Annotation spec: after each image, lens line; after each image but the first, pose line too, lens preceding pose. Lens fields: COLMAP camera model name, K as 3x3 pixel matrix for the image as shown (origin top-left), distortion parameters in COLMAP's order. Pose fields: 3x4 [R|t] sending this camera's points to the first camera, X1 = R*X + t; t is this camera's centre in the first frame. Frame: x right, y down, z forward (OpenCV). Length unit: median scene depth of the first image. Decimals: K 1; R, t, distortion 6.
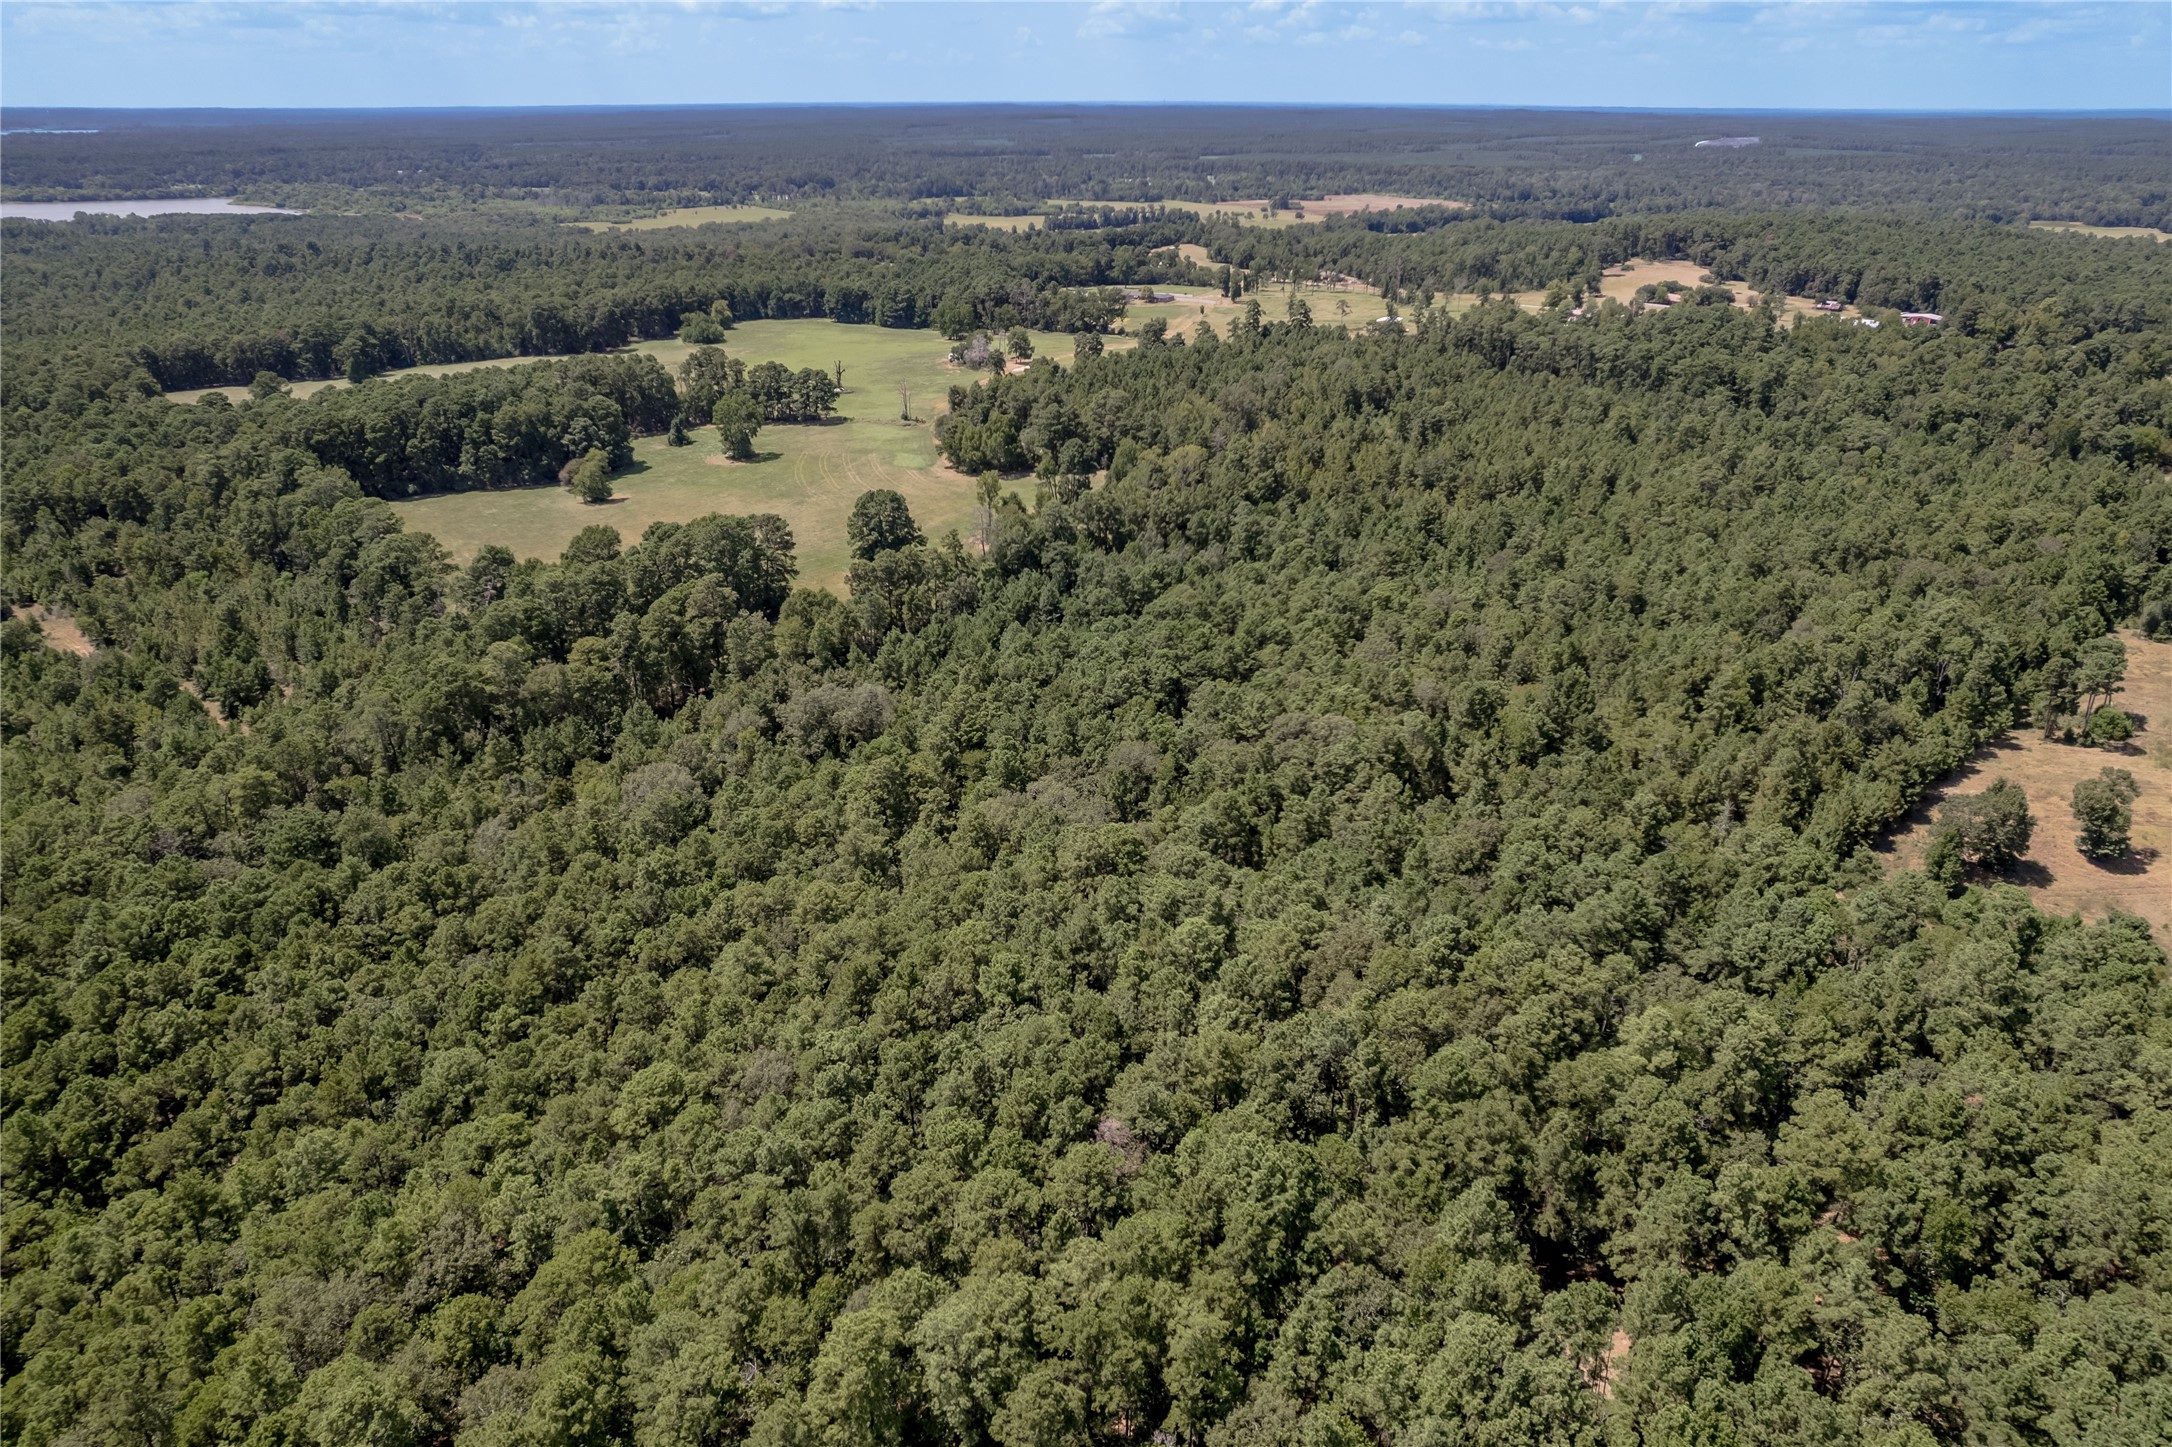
lens RADIAL K [[1438.0, 0, 1102.9], [0, 1438.0, 715.8], [0, 0, 1]] dist [-0.089583, 0.081973]
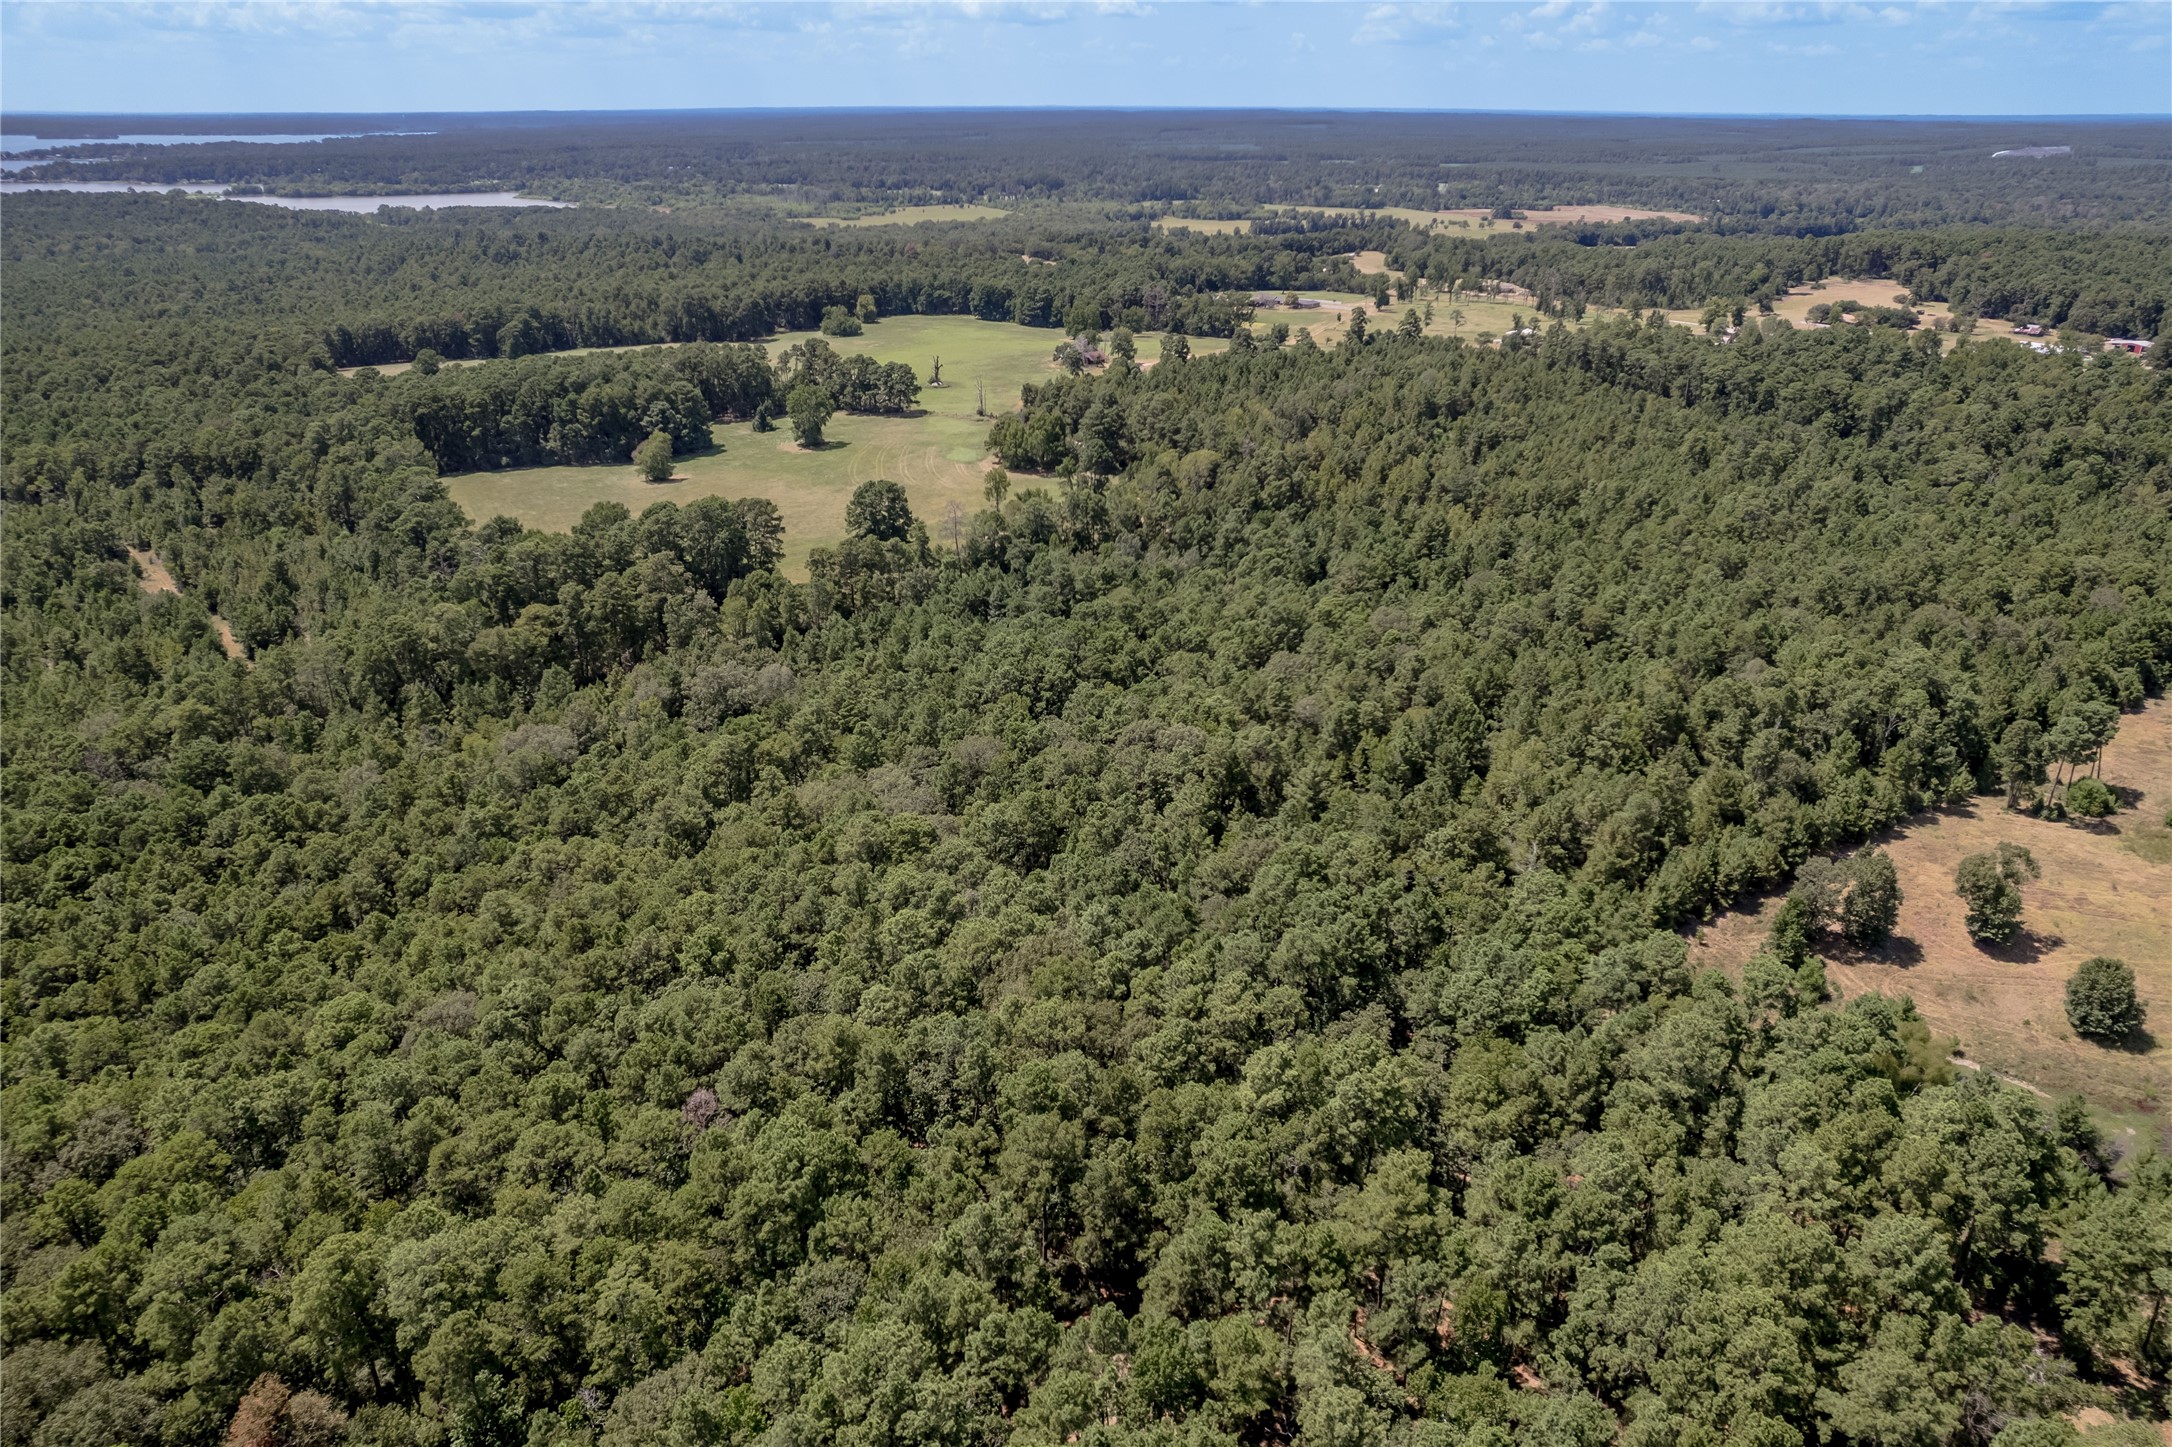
lens RADIAL K [[1438.0, 0, 1102.9], [0, 1438.0, 715.8], [0, 0, 1]] dist [-0.089583, 0.081973]
pose [[0.984723, 0.069649, -0.159590, 0.101709], [-0.070144, 0.997534, 0.002538, -0.001888], [0.159373, 0.008695, 0.987180, 0.008462]]
